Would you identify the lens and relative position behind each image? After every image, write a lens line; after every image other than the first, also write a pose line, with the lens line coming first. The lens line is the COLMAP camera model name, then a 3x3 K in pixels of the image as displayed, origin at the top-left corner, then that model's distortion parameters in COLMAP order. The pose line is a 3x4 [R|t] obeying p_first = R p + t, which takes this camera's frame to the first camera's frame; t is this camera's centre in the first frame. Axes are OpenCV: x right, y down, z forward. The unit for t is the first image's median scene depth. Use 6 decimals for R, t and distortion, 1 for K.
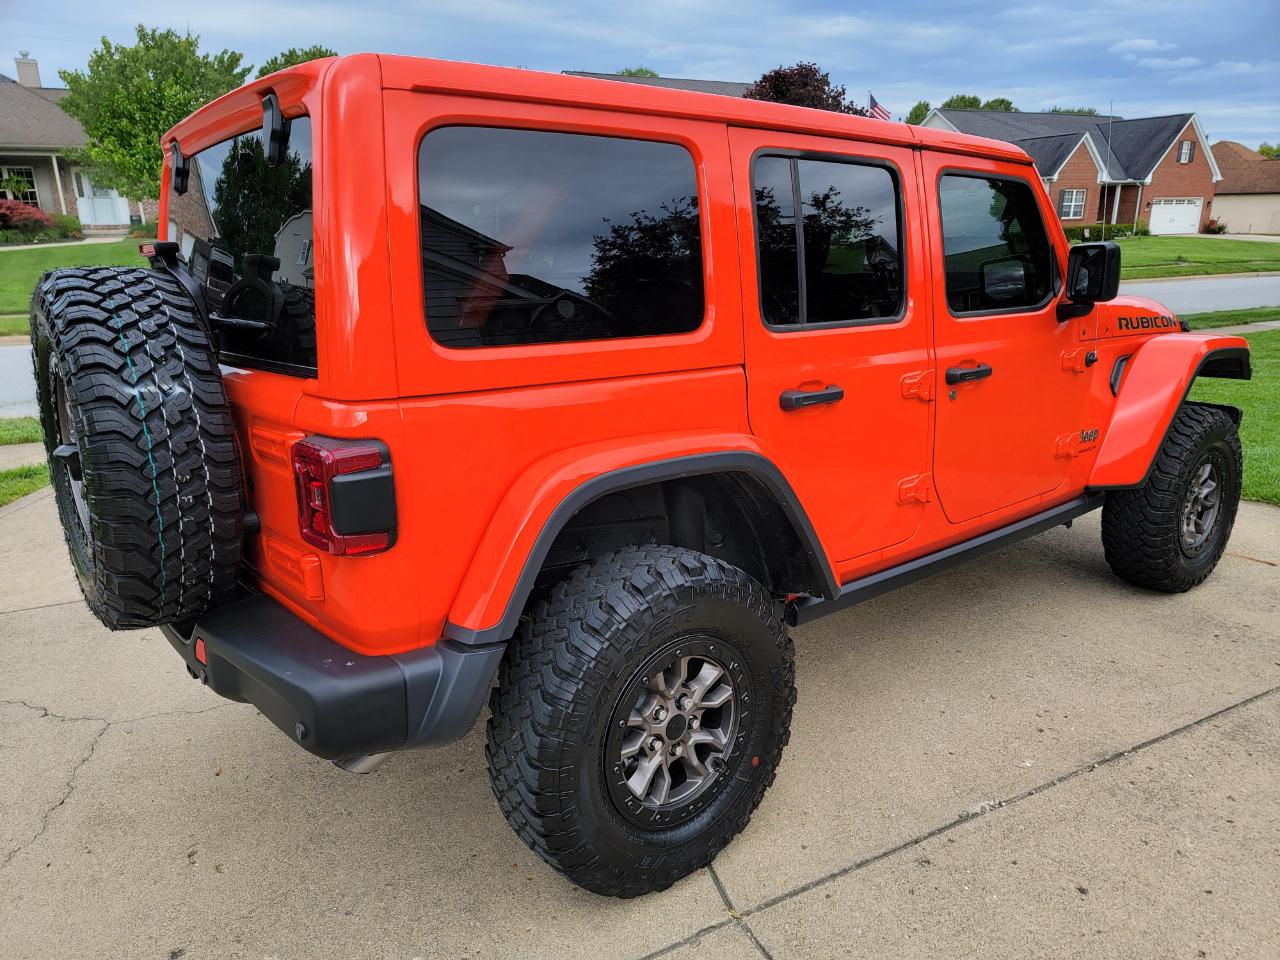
lens RADIAL K [[893.6, 0, 642.1], [0, 893.6, 485.6], [0, 0, 1]] dist [0.096089, -0.086103]
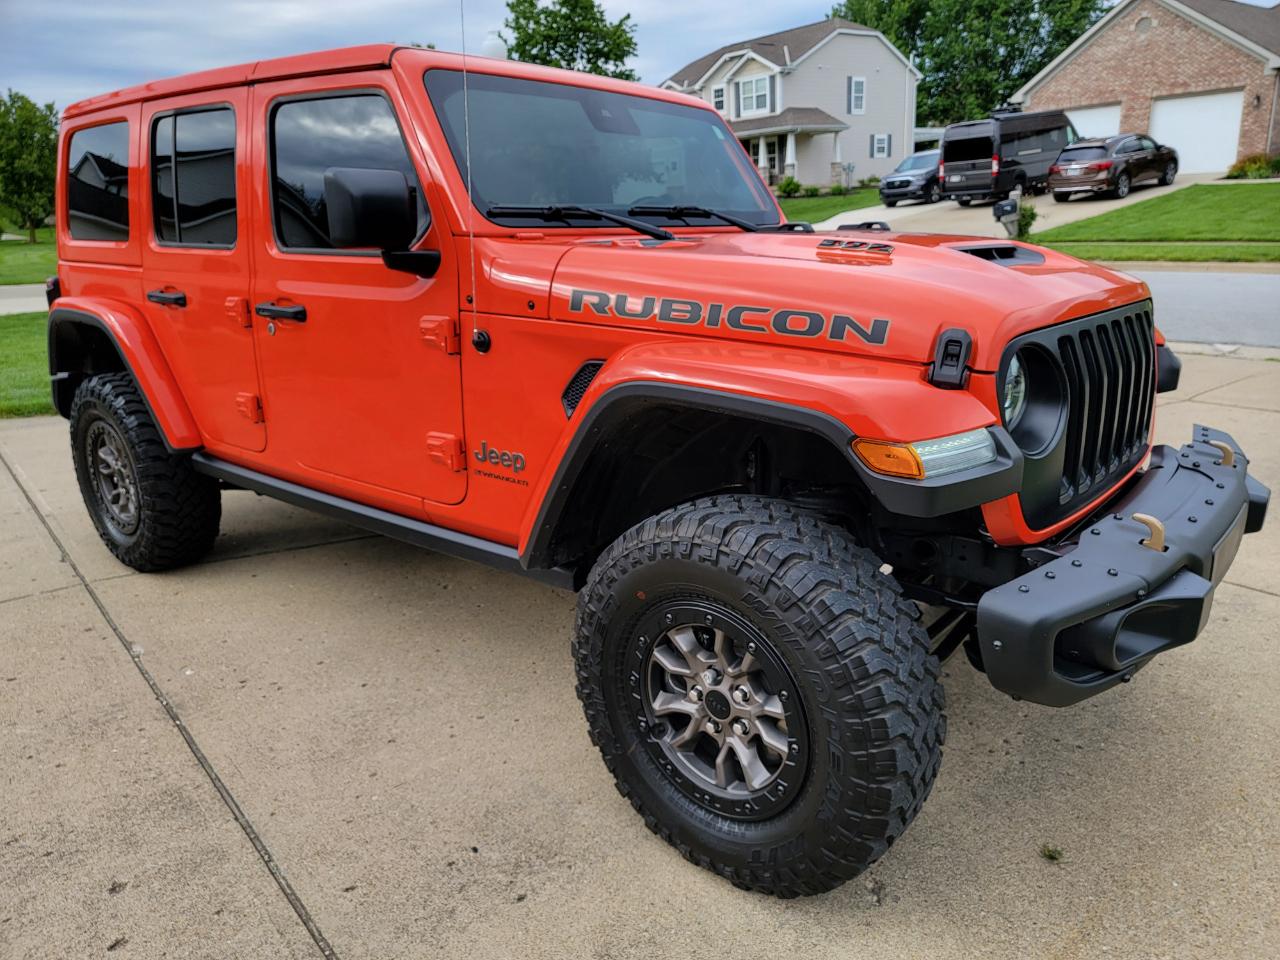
lens RADIAL K [[893.6, 0, 642.1], [0, 893.6, 485.6], [0, 0, 1]] dist [0.096089, -0.086103]
pose [[0.188002, 0.290801, -0.938131, 1.446375], [-0.222973, 0.942860, 0.247583, -0.283706], [0.956524, 0.162632, 0.242100, 1.197765]]
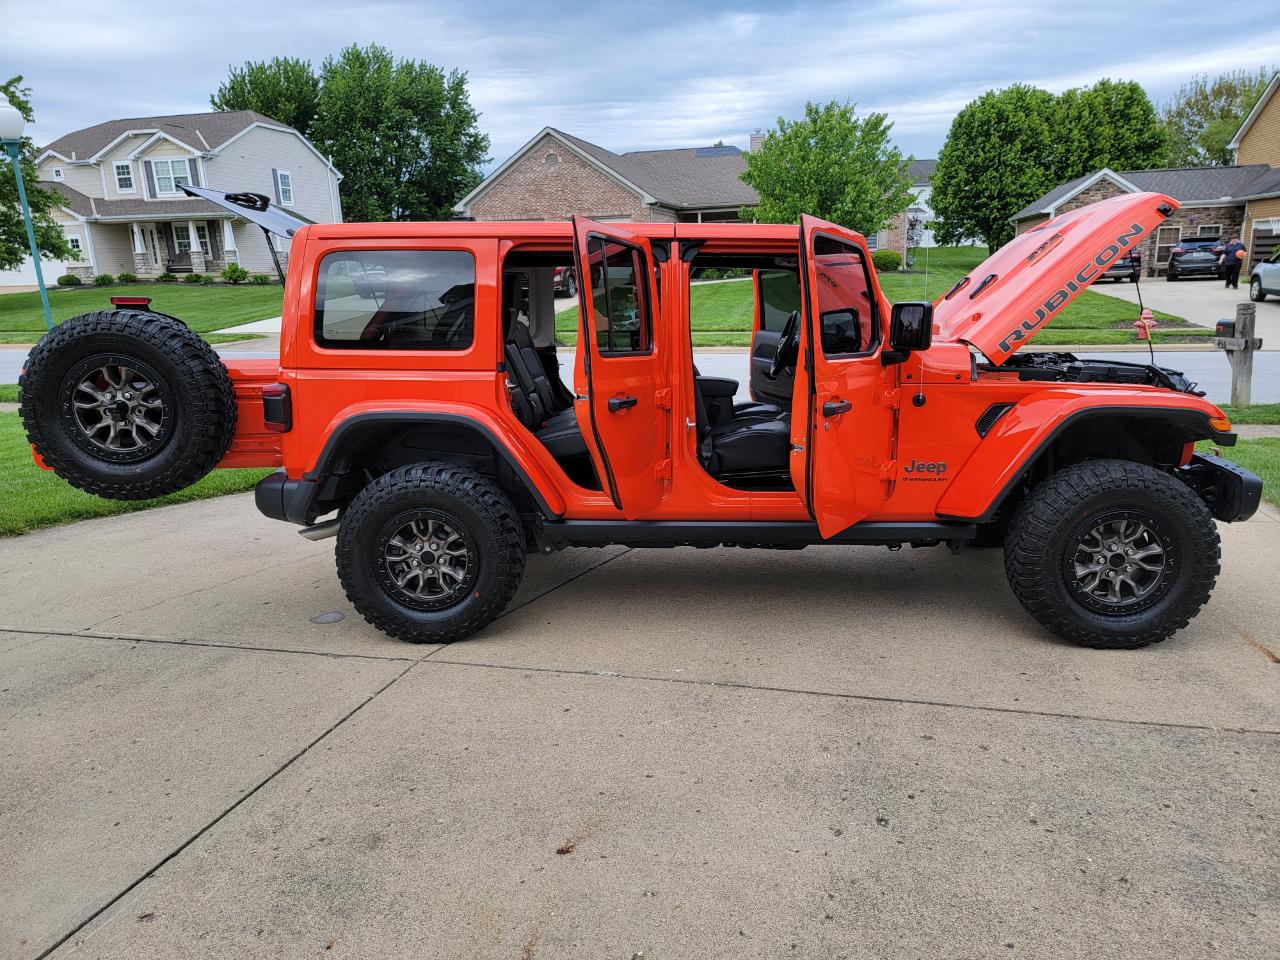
lens RADIAL K [[897.9, 0, 648.8], [0, 897.9, 480.4], [0, 0, 1]] dist [0.087909, -0.081209]
pose [[0.744314, 0.142677, -0.652410, 1.234567], [-0.165834, 0.985800, 0.026392, -0.012614], [0.646912, 0.088548, 0.757406, -0.108065]]
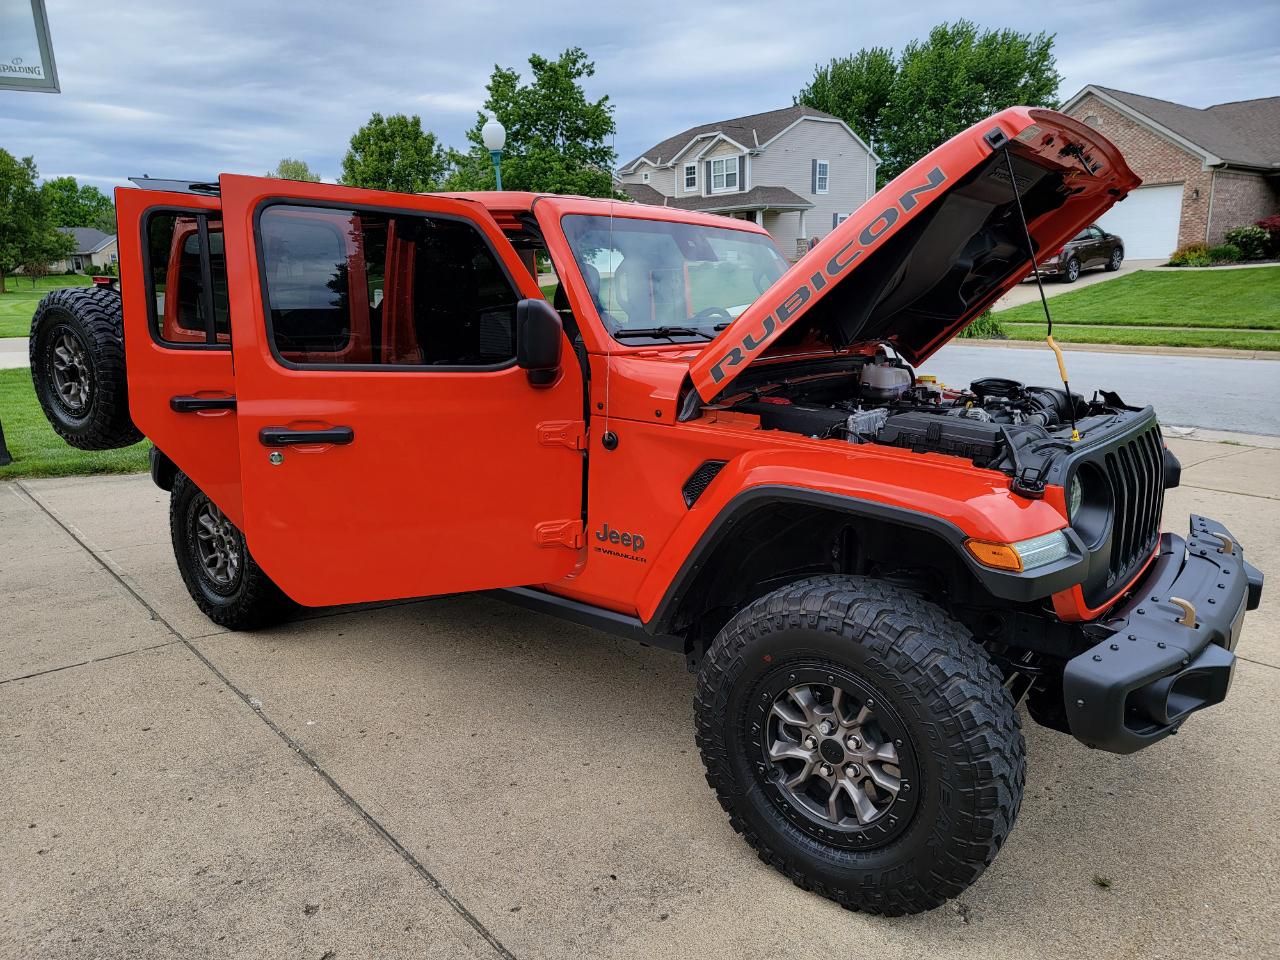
lens RADIAL K [[889.2, 0, 639.7], [0, 889.2, 482.0], [0, 0, 1]] dist [0.088997, -0.068370]
pose [[0.221656, 0.229487, -0.947737, 1.546352], [-0.246448, 0.953544, 0.173254, -0.303815], [0.943468, 0.195165, 0.267915, 1.013852]]
